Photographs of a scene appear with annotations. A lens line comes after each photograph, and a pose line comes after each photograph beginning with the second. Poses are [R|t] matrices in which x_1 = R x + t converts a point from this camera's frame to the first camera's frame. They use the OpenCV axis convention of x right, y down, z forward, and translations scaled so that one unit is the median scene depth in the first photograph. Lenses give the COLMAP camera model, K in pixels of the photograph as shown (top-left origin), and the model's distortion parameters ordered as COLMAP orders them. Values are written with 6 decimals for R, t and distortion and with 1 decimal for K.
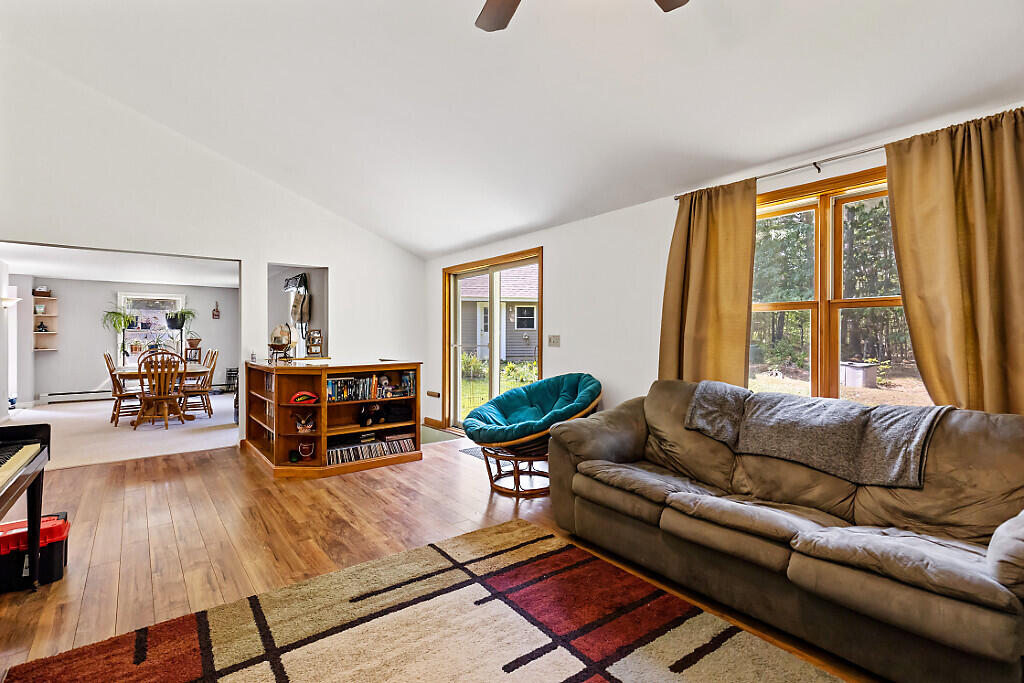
lens RADIAL K [[469.6, 0, 497.1], [0, 469.6, 336.4], [0, 0, 1]] dist [0.008255, -0.001920]
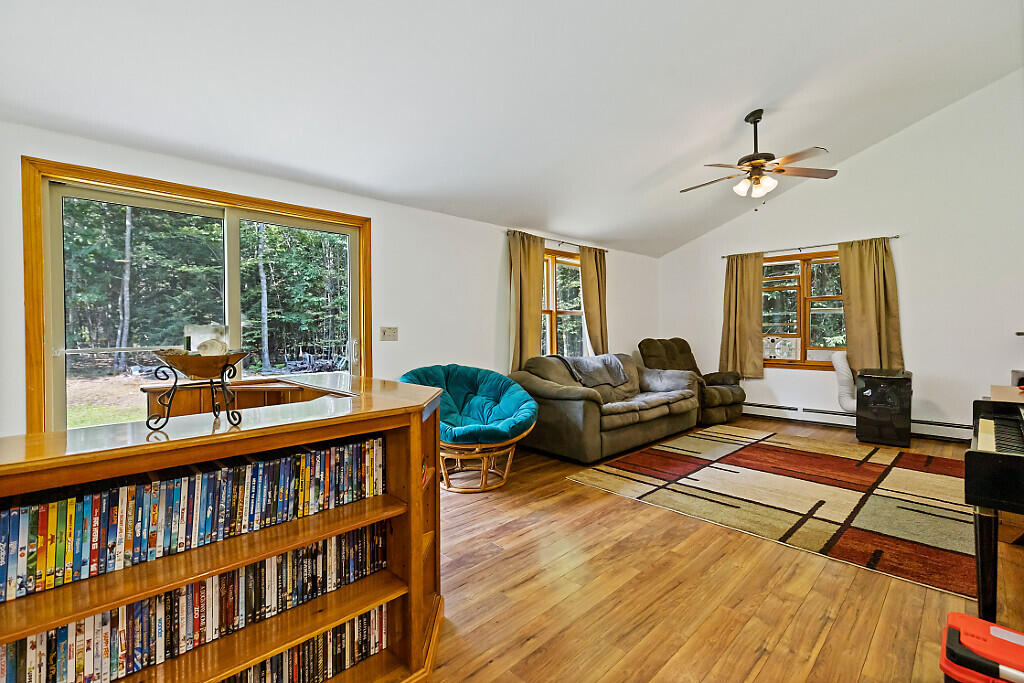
lens RADIAL K [[469.6, 0, 528.6], [0, 469.6, 343.0], [0, 0, 1]] dist [0.008255, -0.001920]
pose [[-0.158890, -0.021695, 0.987058, -0.845958], [0.006258, 0.999716, 0.022980, 0.008982], [-0.987276, 0.009828, -0.158709, 0.968887]]
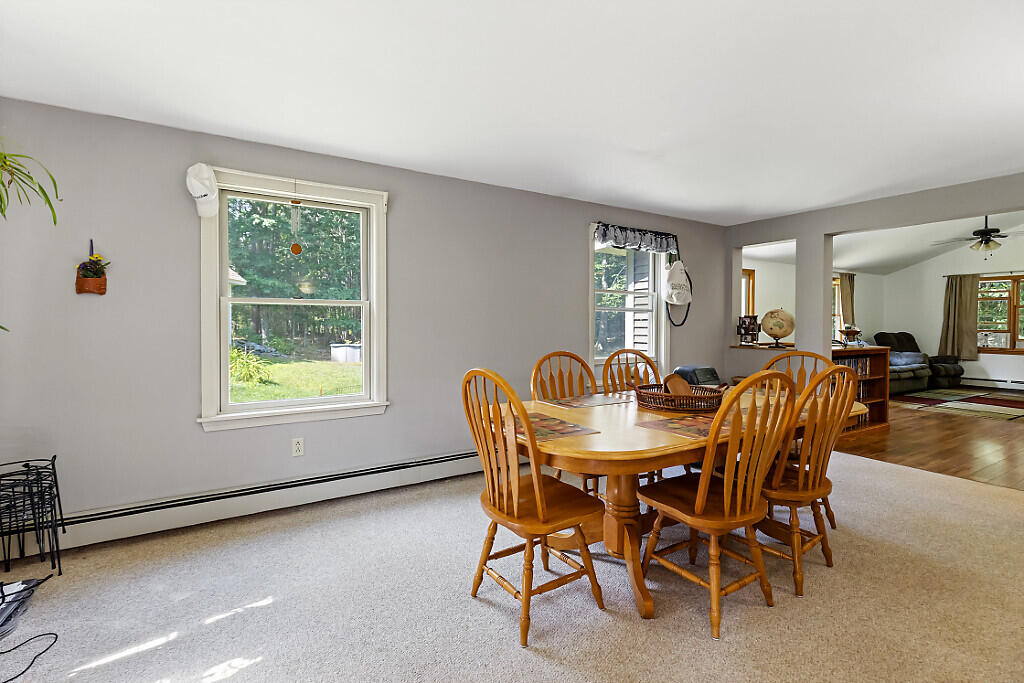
lens RADIAL K [[469.6, 0, 508.3], [0, 469.6, 332.9], [0, 0, 1]] dist [0.008255, -0.001920]
pose [[0.105457, -0.012814, 0.994341, -1.940606], [-0.006463, 0.999887, 0.013570, 0.018351], [-0.994403, -0.007857, 0.105362, 1.971695]]
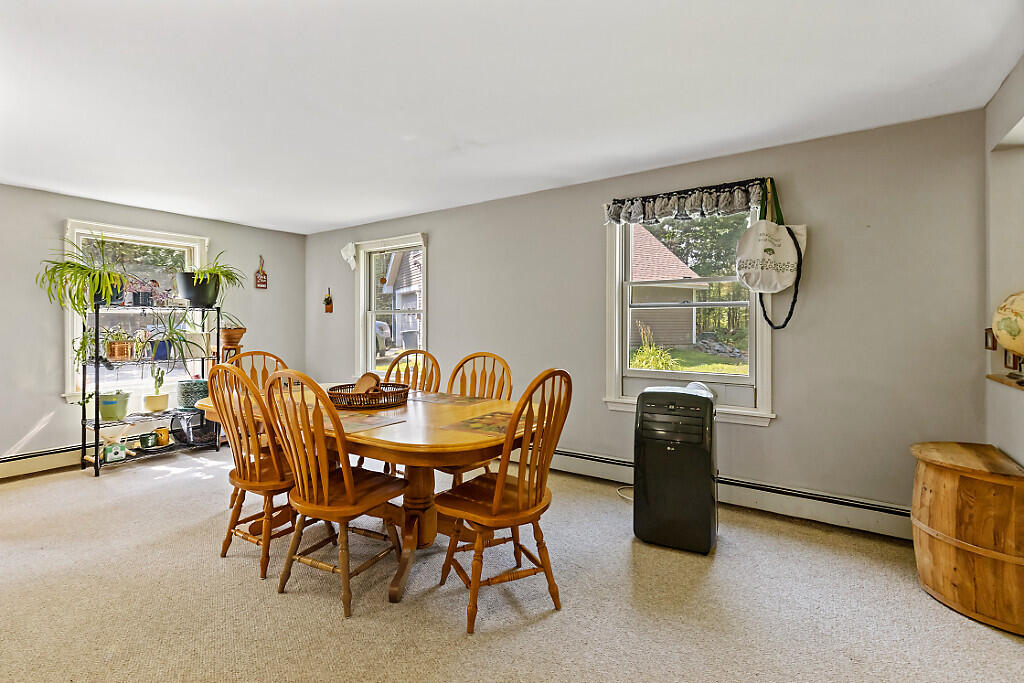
lens RADIAL K [[469.6, 0, 513.7], [0, 469.6, 320.5], [0, 0, 1]] dist [0.008255, -0.001920]
pose [[0.948626, 0.001112, 0.316398, -1.263790], [0.001291, 0.999972, -0.007385, 0.003065], [-0.316397, 0.007414, 0.948598, 1.075947]]
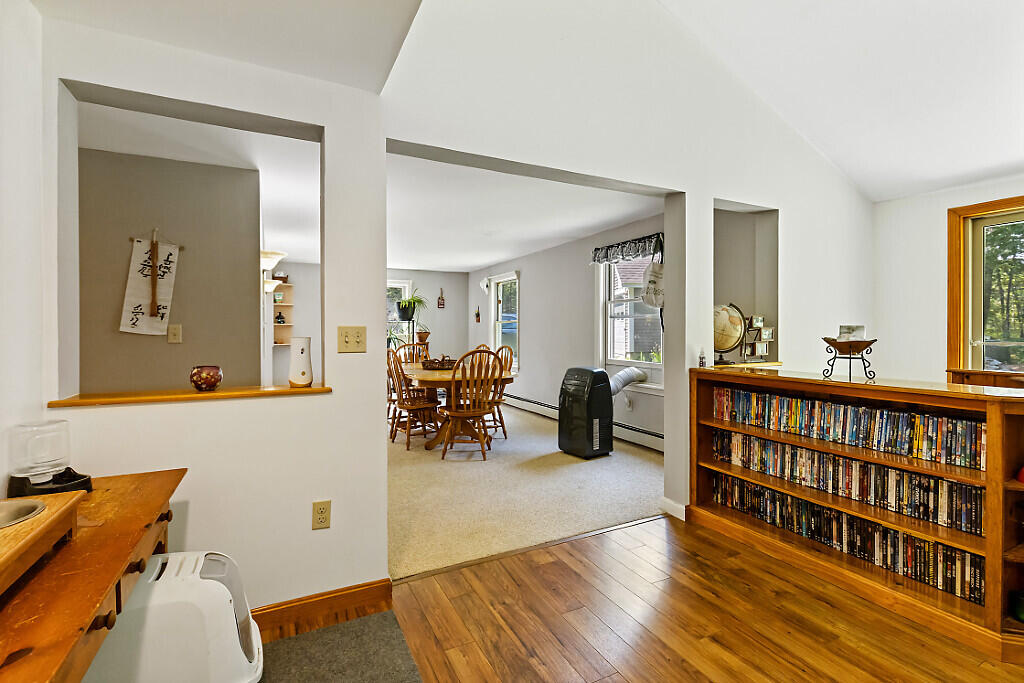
lens RADIAL K [[469.6, 0, 512.8], [0, 469.6, 328.3], [0, 0, 1]] dist [0.008255, -0.001920]
pose [[0.983631, -0.004564, -0.180139, -0.811420], [0.003867, 0.999984, -0.004222, 0.006008], [0.180155, 0.003456, 0.983632, 0.496932]]
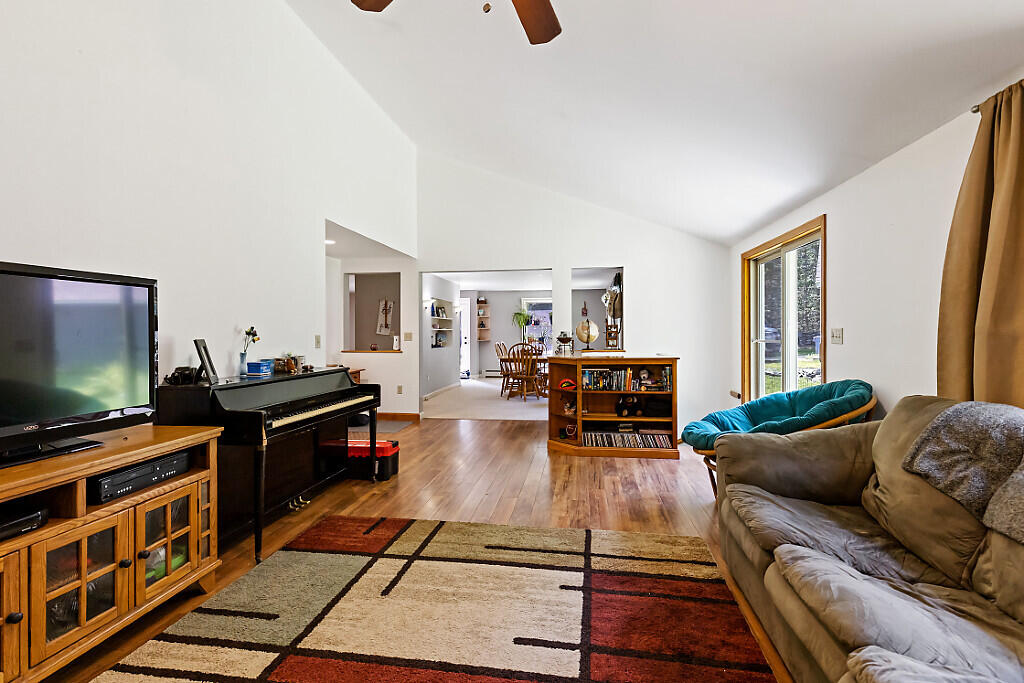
lens RADIAL K [[469.6, 0, 518.4], [0, 469.6, 327.9], [0, 0, 1]] dist [0.008255, -0.001920]
pose [[0.705857, -0.008448, -0.708304, 0.326572], [0.005523, 0.999964, -0.006422, -0.001580], [0.708333, 0.000621, 0.705879, 0.098627]]
